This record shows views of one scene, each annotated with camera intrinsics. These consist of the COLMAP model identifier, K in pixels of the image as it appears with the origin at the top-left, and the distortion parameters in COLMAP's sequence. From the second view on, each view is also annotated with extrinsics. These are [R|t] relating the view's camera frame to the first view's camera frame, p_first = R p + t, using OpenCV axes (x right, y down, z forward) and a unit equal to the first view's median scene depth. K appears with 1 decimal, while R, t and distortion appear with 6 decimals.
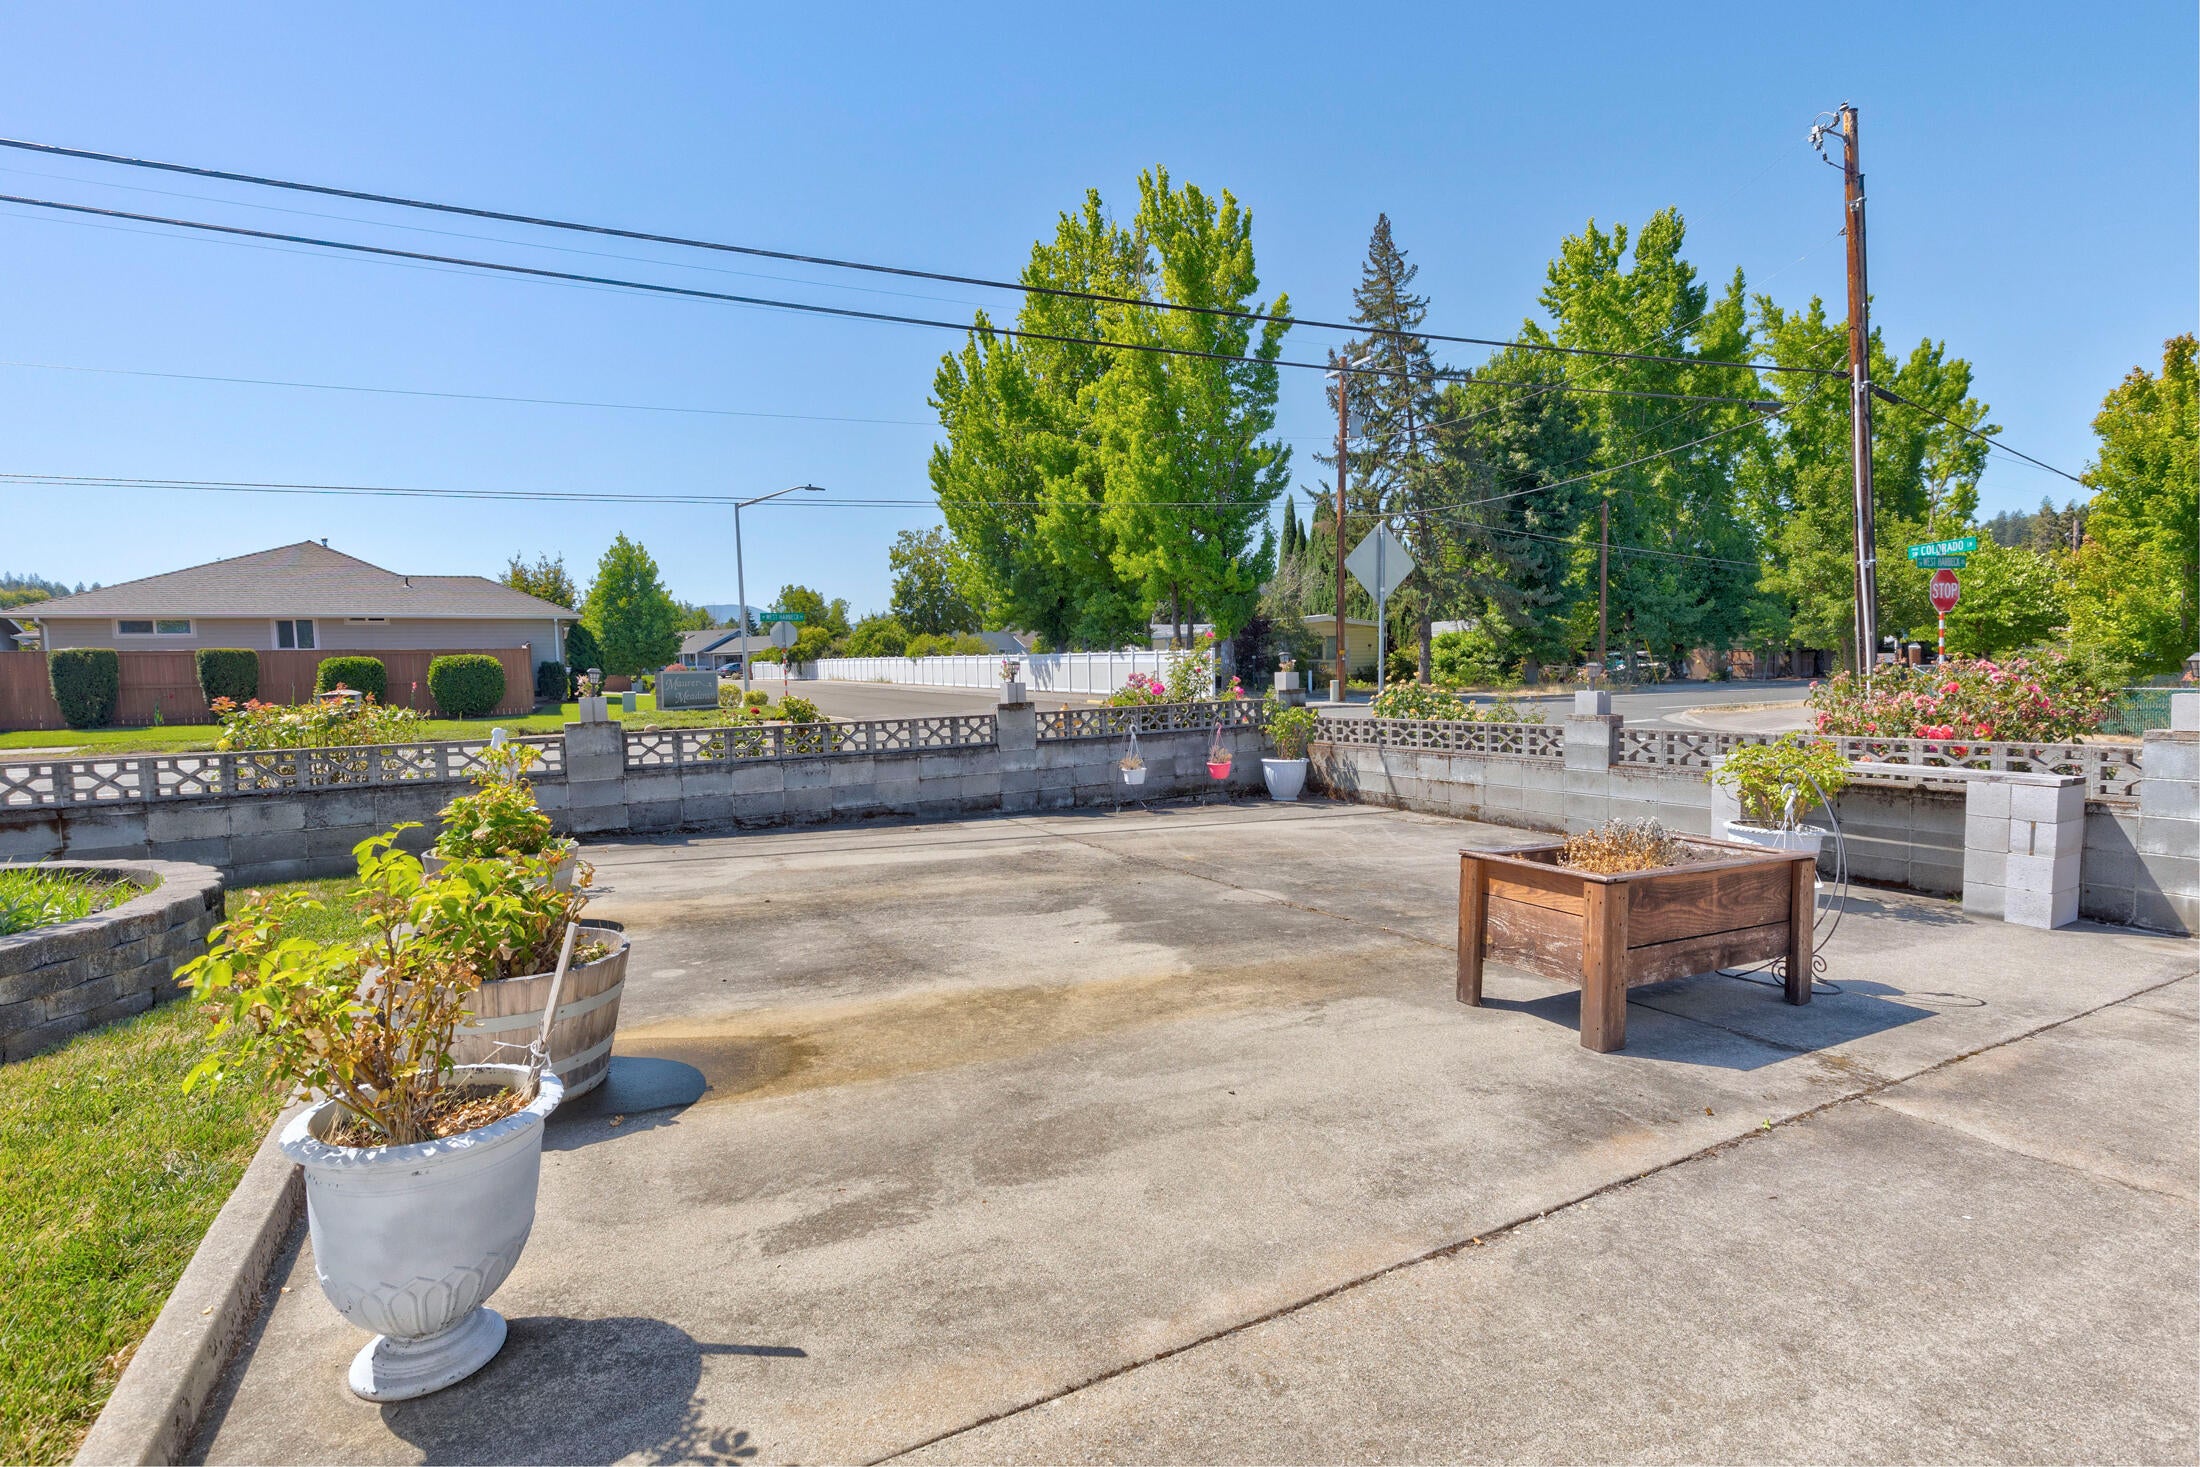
lens RADIAL K [[1001.4, 0, 1100.0], [0, 1001.4, 733.5], [0, 0, 1]] dist [0.001877, 0.000295]
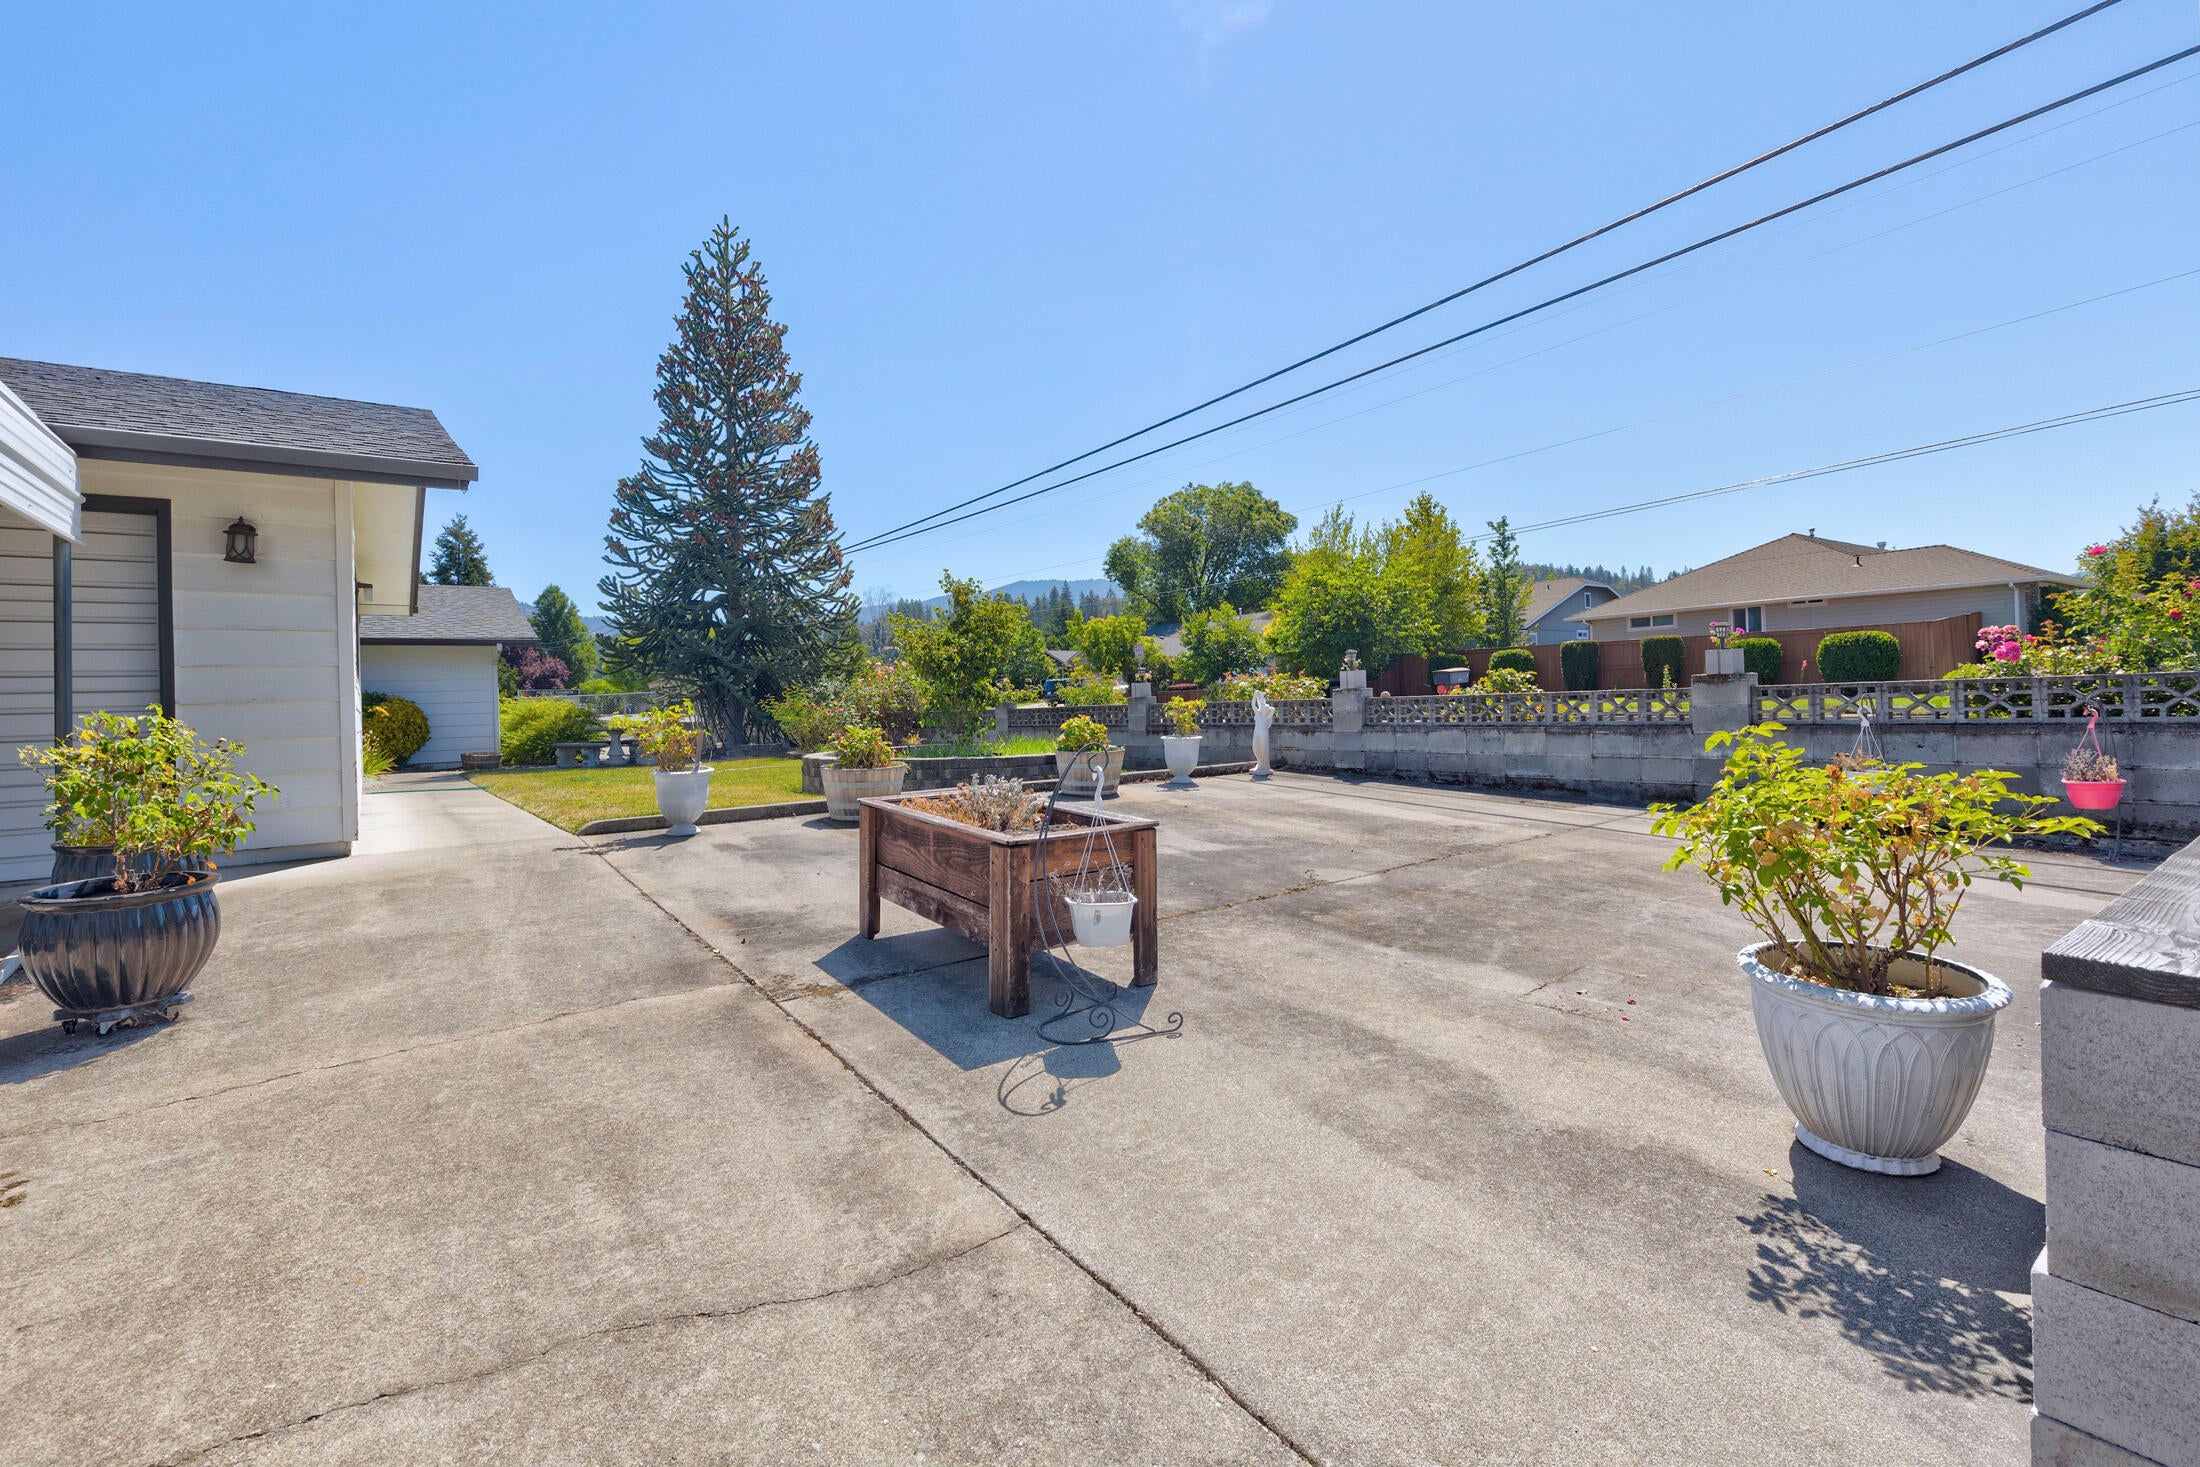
lens RADIAL K [[981.7, 0, 1098.2], [0, 981.7, 678.8], [0, 0, 1]] dist [-0.000509, -0.000049]
pose [[0.120398, 0.001096, -0.992725, 0.695586], [-0.035667, 0.999359, -0.003223, -0.007456], [0.992085, 0.035796, 0.120360, 0.439305]]
